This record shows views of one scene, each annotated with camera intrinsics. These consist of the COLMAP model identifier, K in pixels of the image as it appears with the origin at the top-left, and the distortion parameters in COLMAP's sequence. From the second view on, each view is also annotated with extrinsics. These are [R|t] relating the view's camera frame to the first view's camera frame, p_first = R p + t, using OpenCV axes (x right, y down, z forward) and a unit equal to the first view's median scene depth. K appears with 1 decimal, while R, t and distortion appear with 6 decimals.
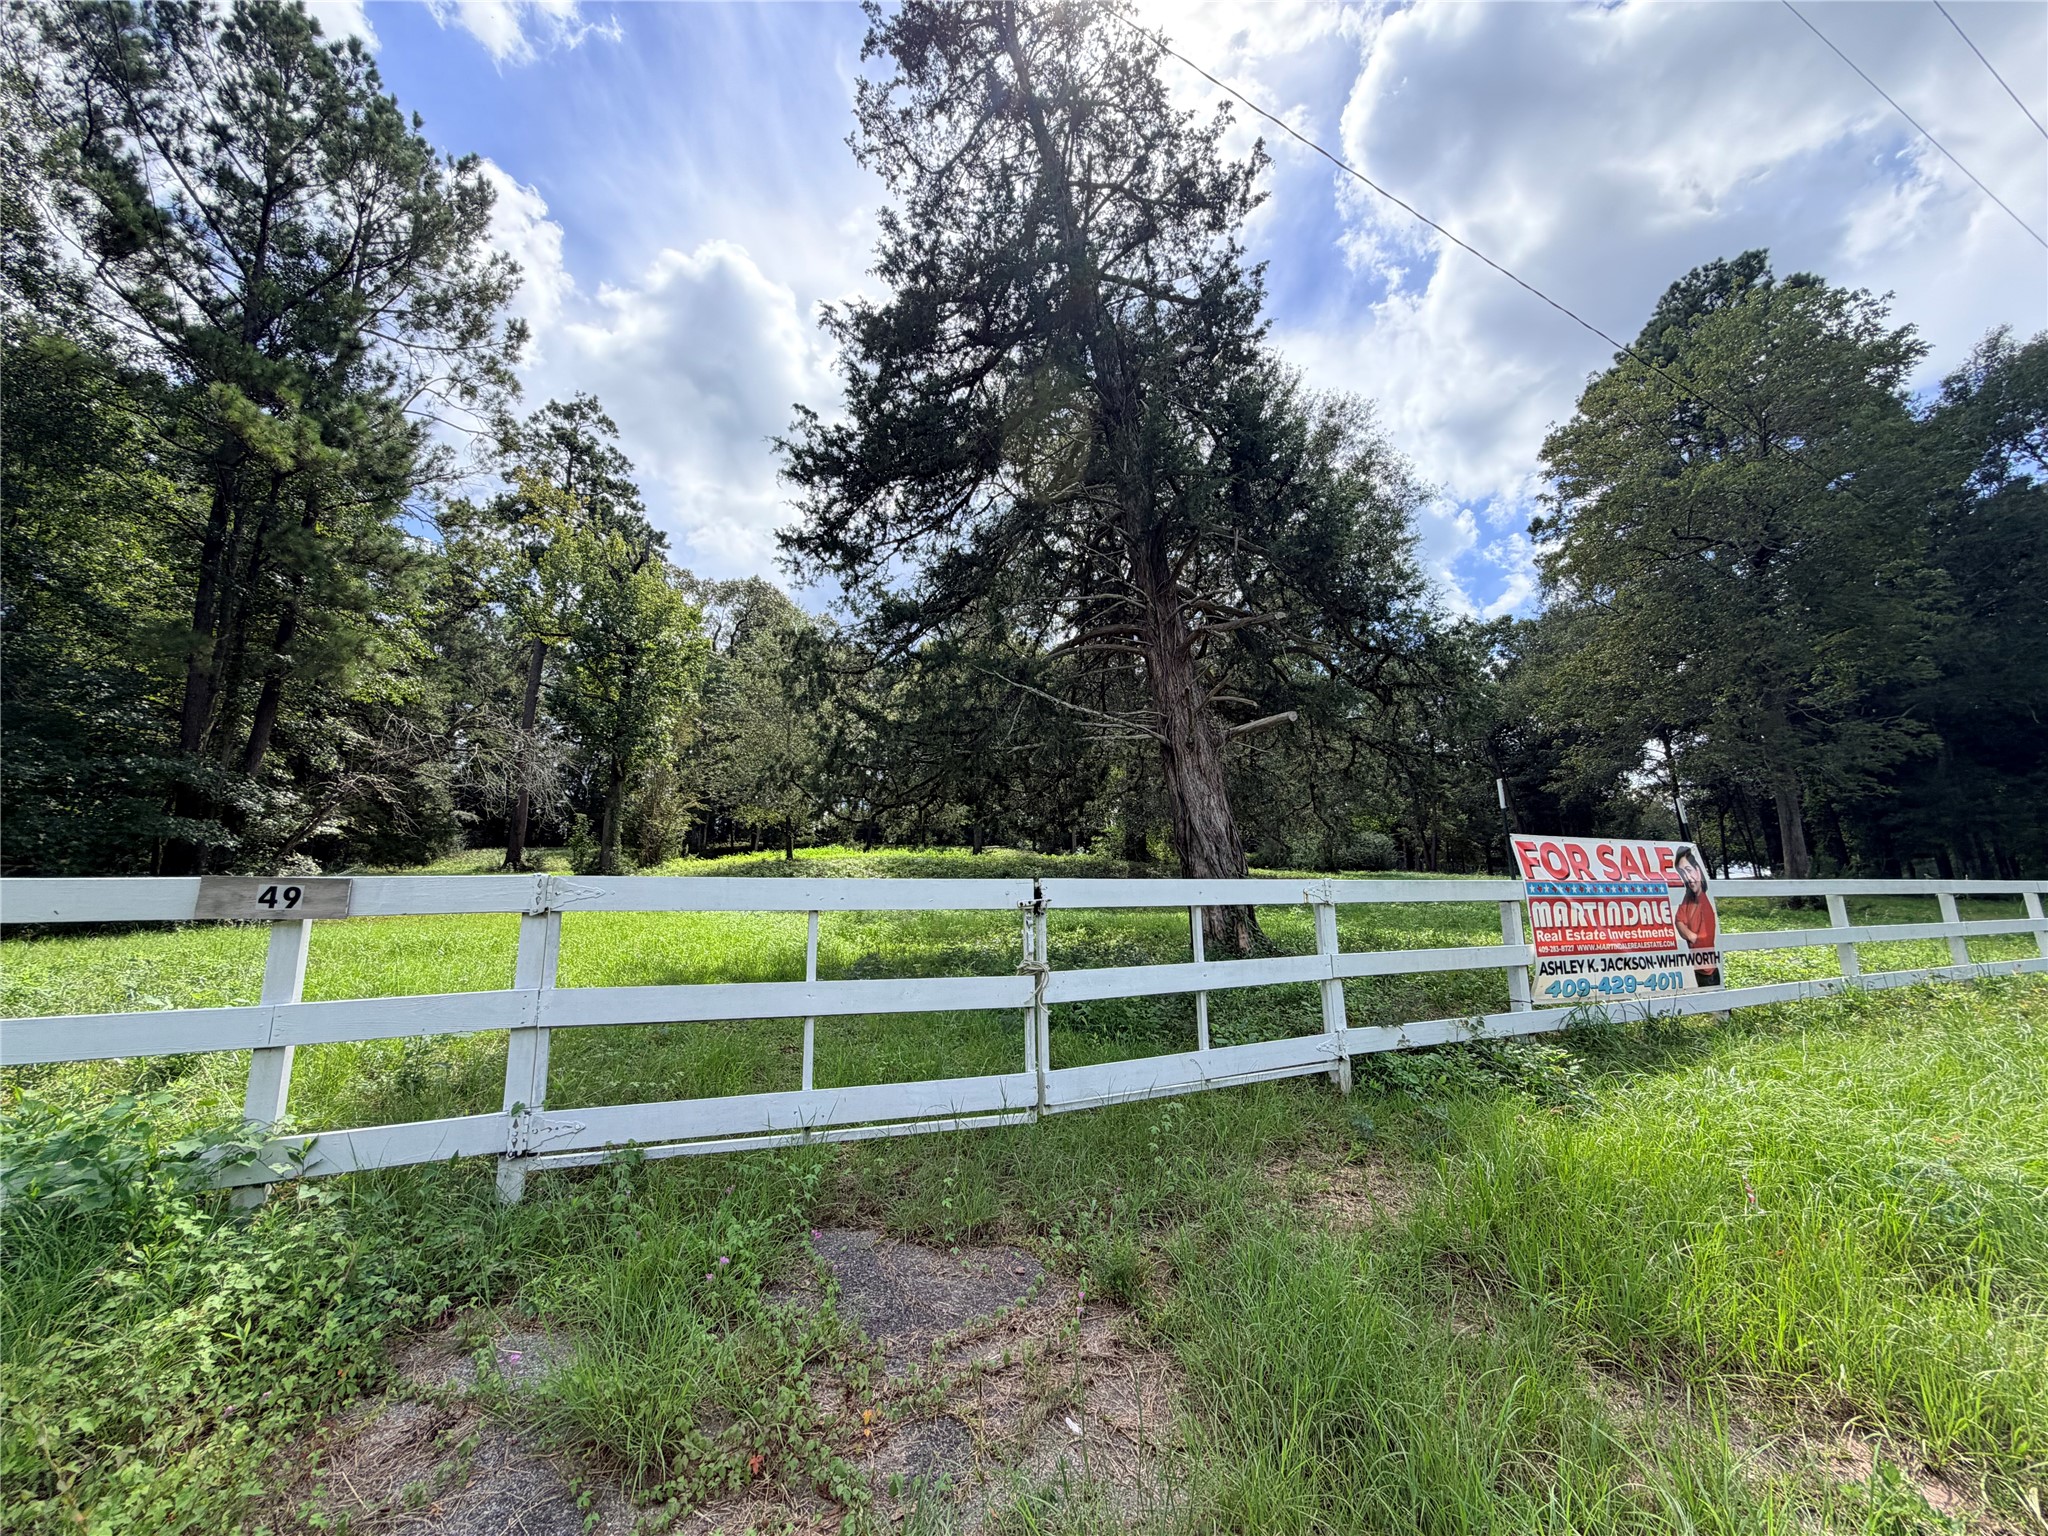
lens RADIAL K [[813.2, 0, 1021.1], [0, 813.2, 767.1], [0, 0, 1]] dist [-0.000649, 0.000003]
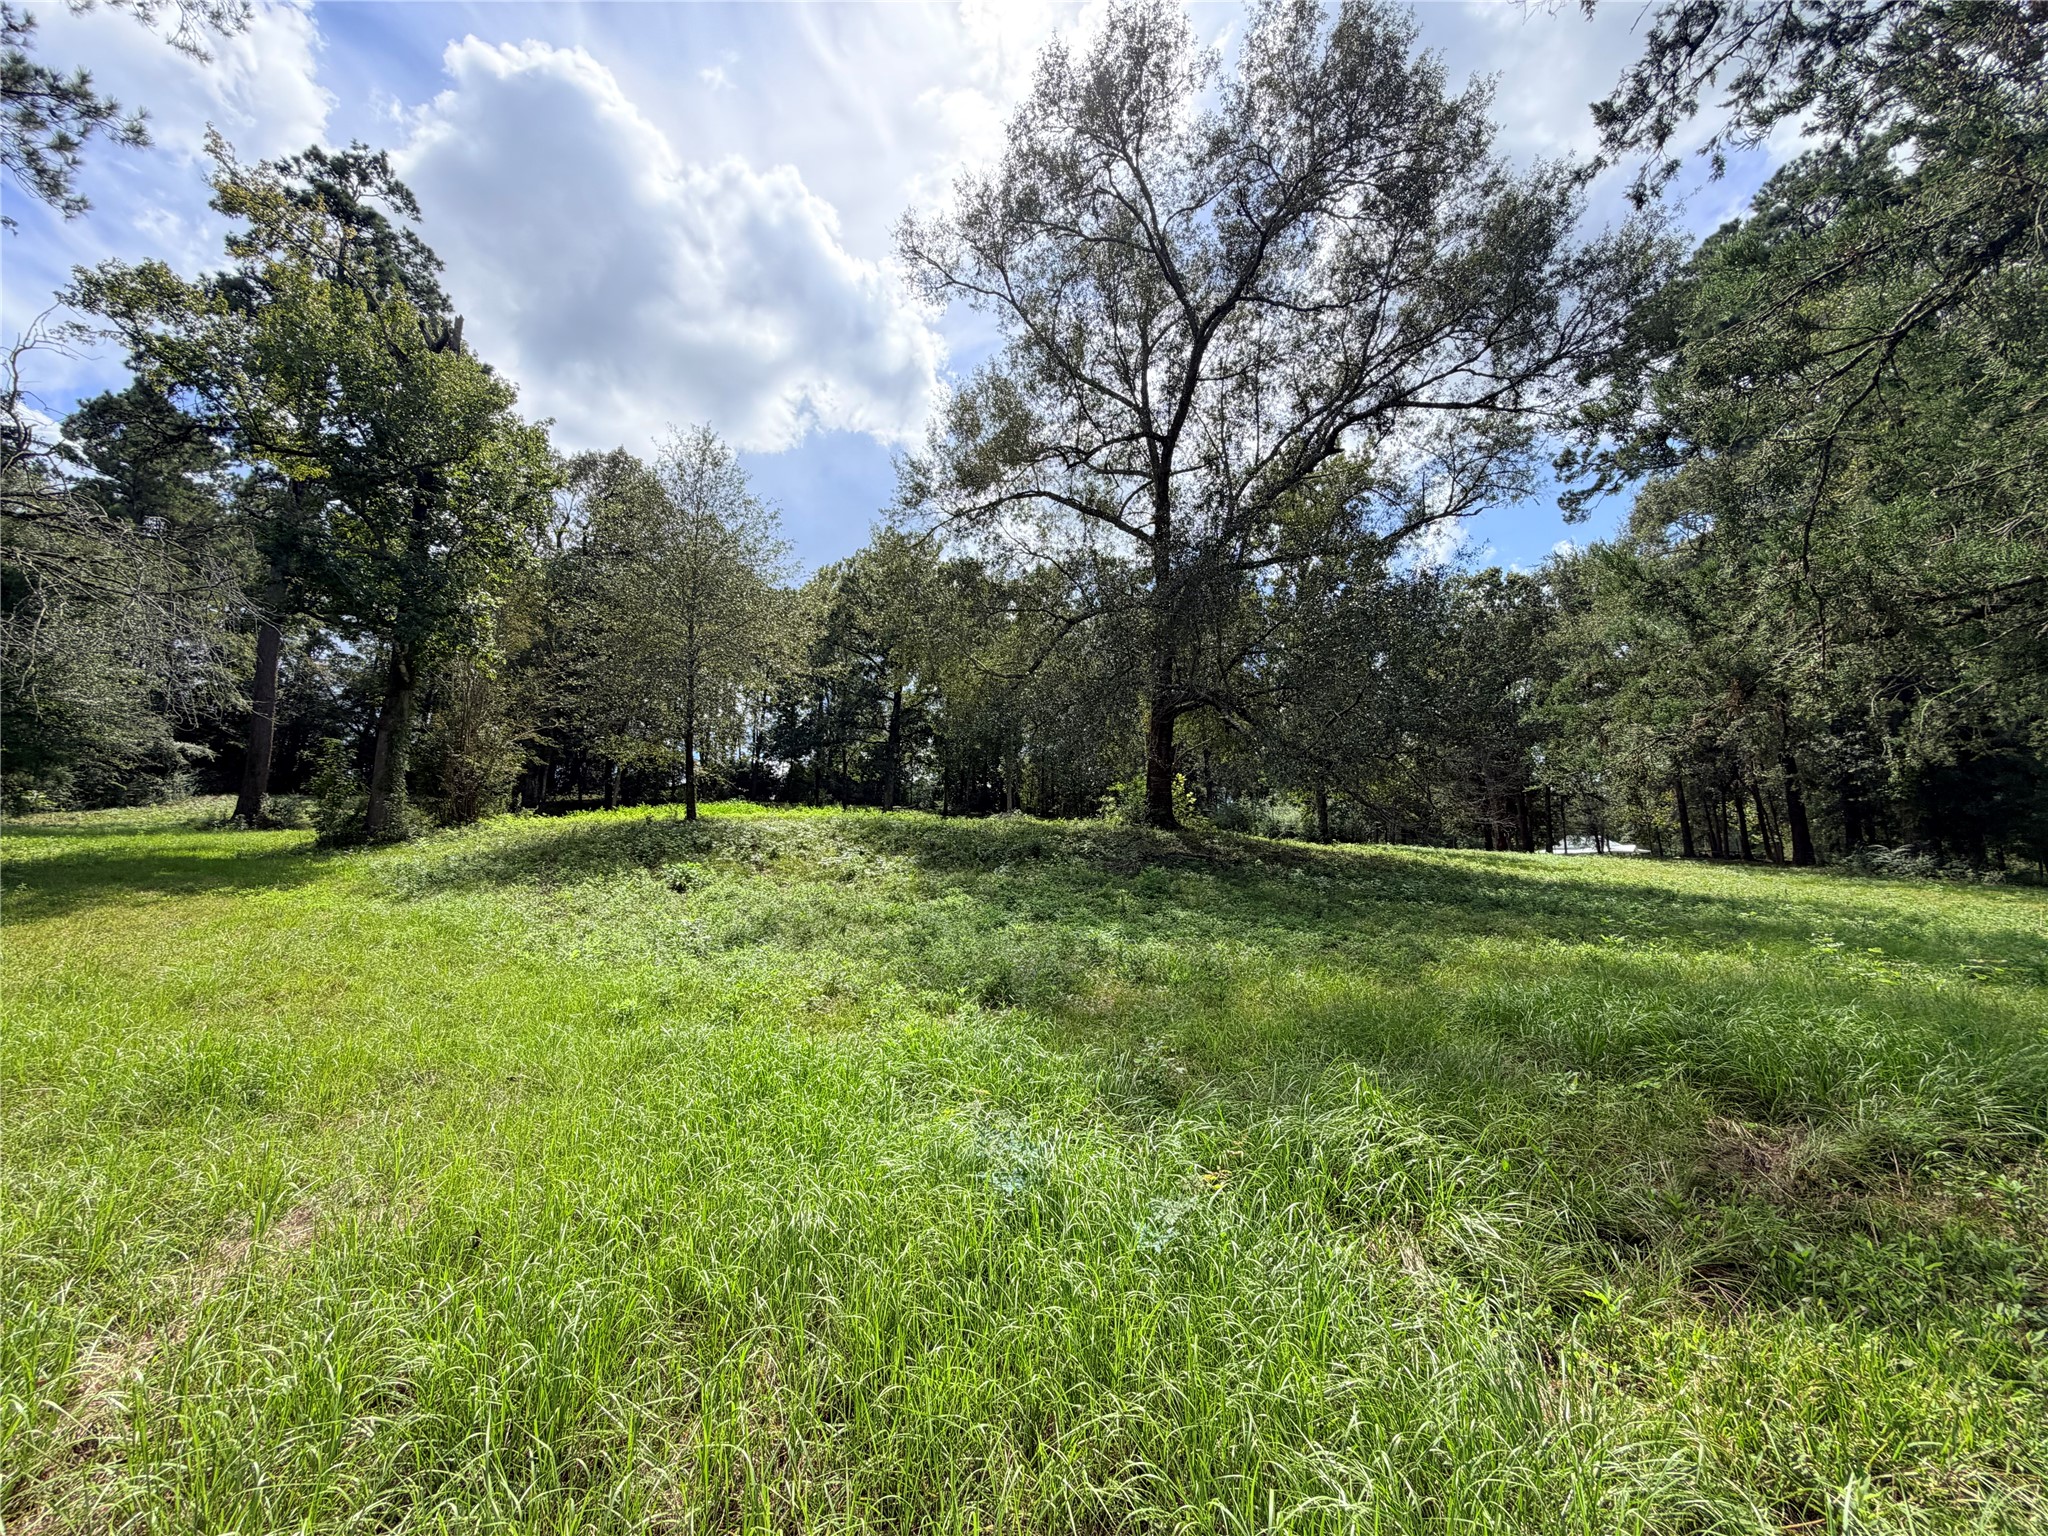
lens RADIAL K [[813.6, 0, 1019.0], [0, 813.6, 767.7], [0, 0, 1]] dist [0.000082, 0.000023]
pose [[0.986327, 0.030215, 0.162009, -0.105837], [-0.037618, 0.998374, 0.042823, 0.027674], [-0.160452, -0.048332, 0.985860, 0.253728]]
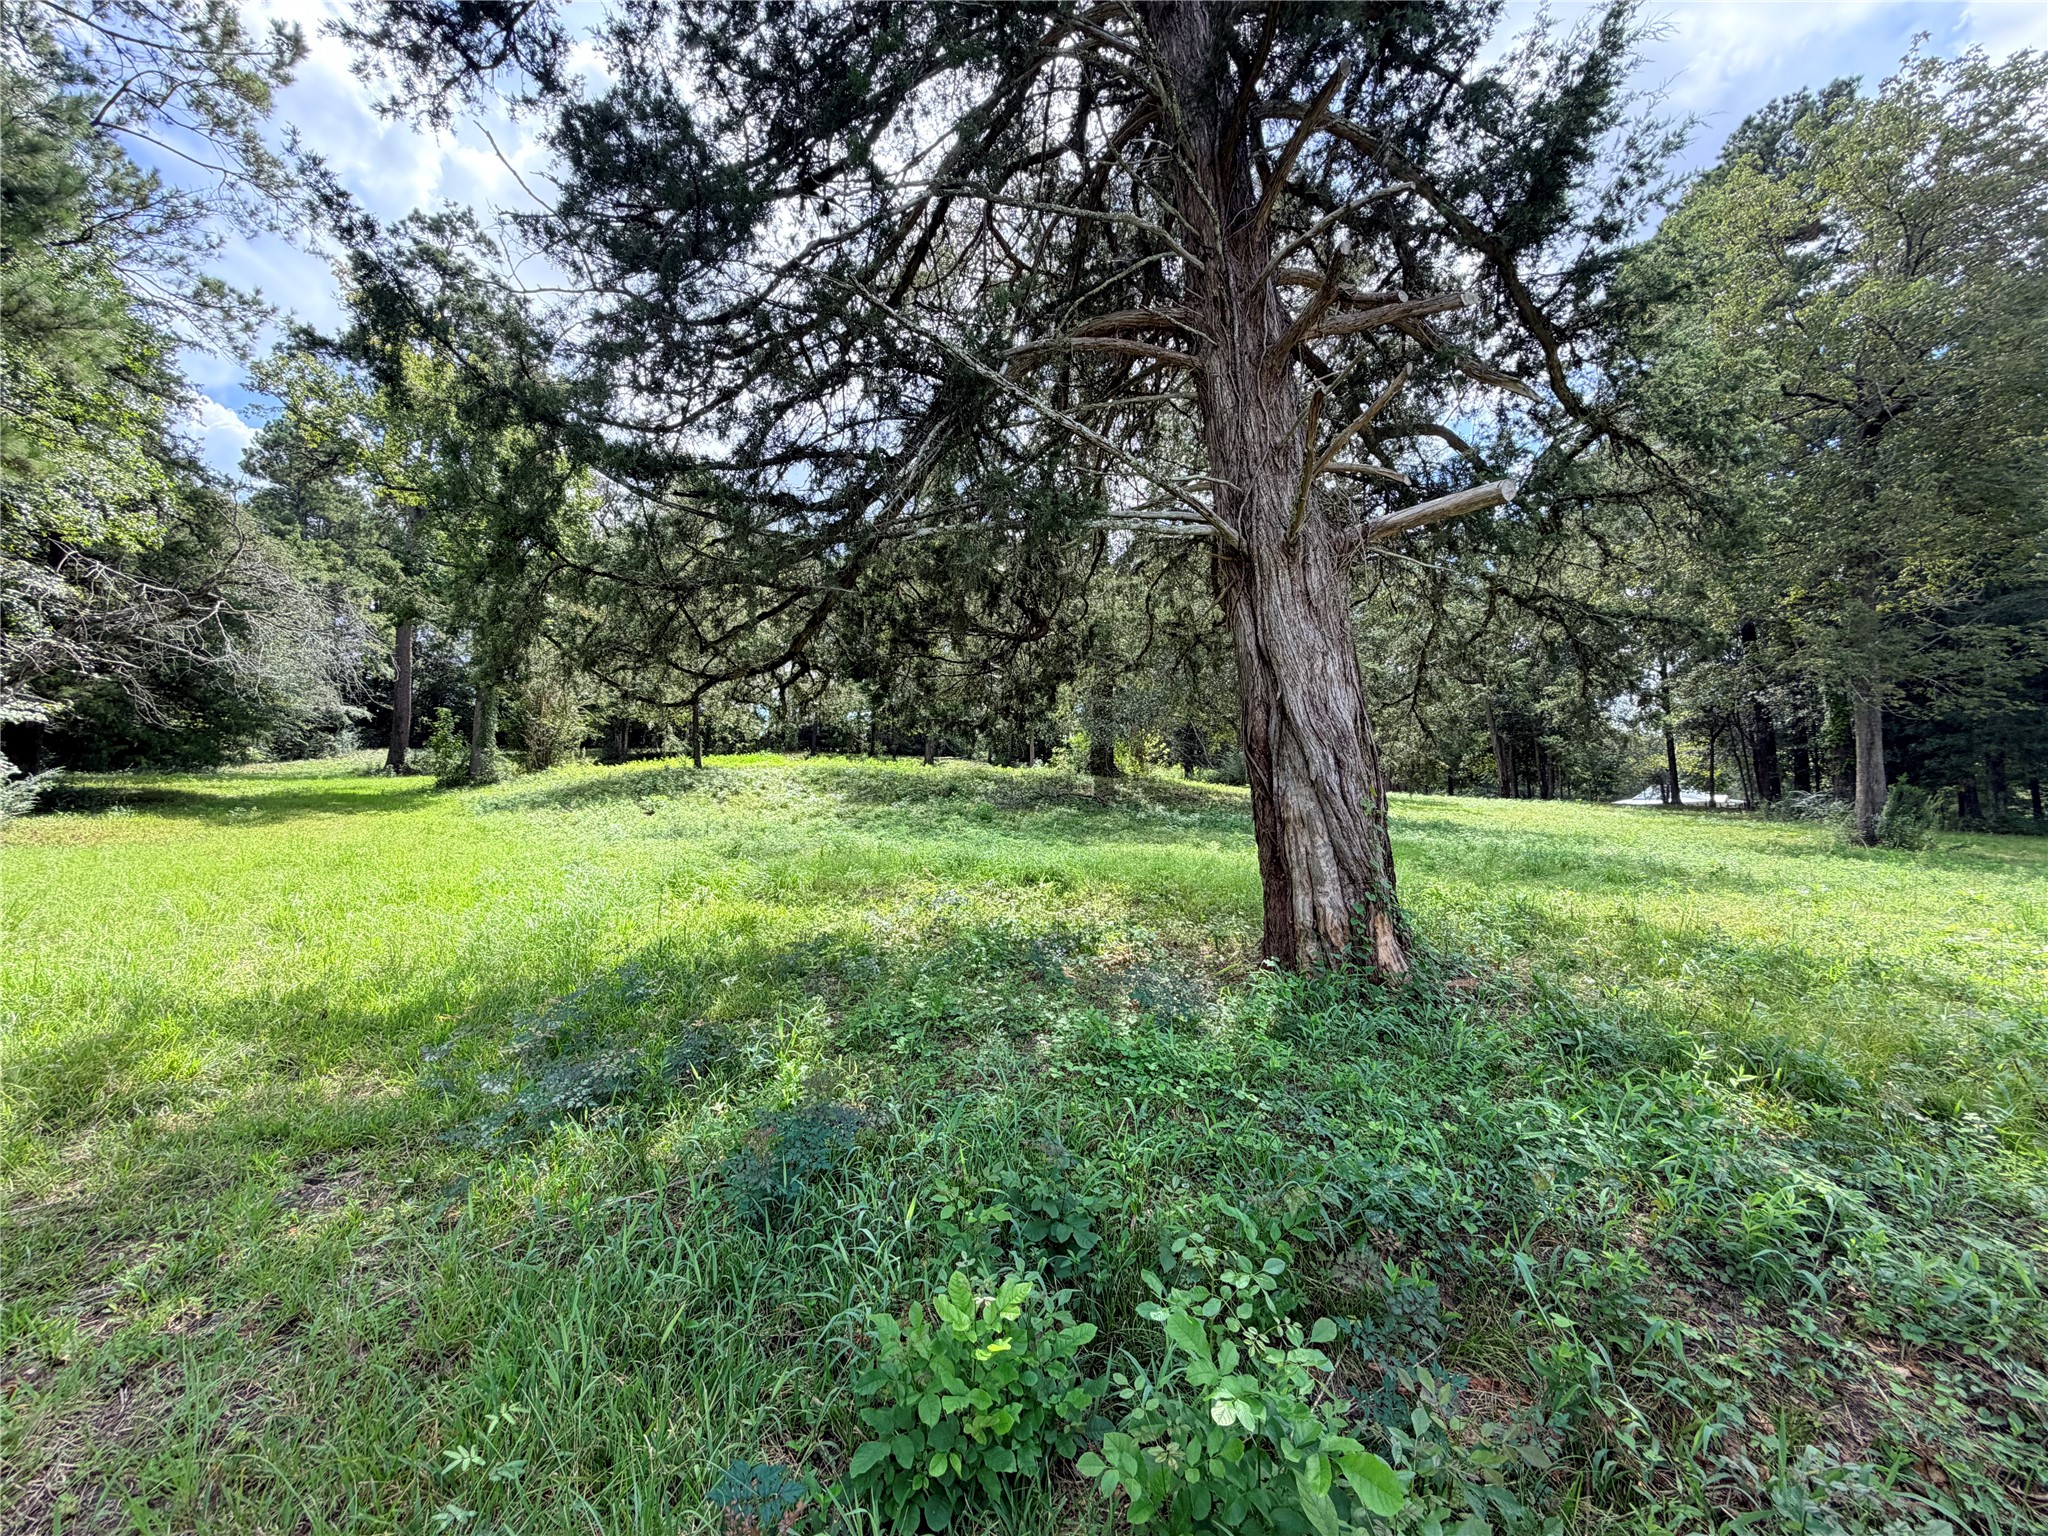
lens RADIAL K [[814.0, 0, 1020.2], [0, 814.0, 767.2], [0, 0, 1]] dist [-0.002096, 0.000346]
pose [[0.998454, 0.018592, 0.052375, 0.005453], [-0.024115, 0.993980, 0.106872, 0.011962], [-0.050073, -0.107970, 0.992892, 0.111890]]
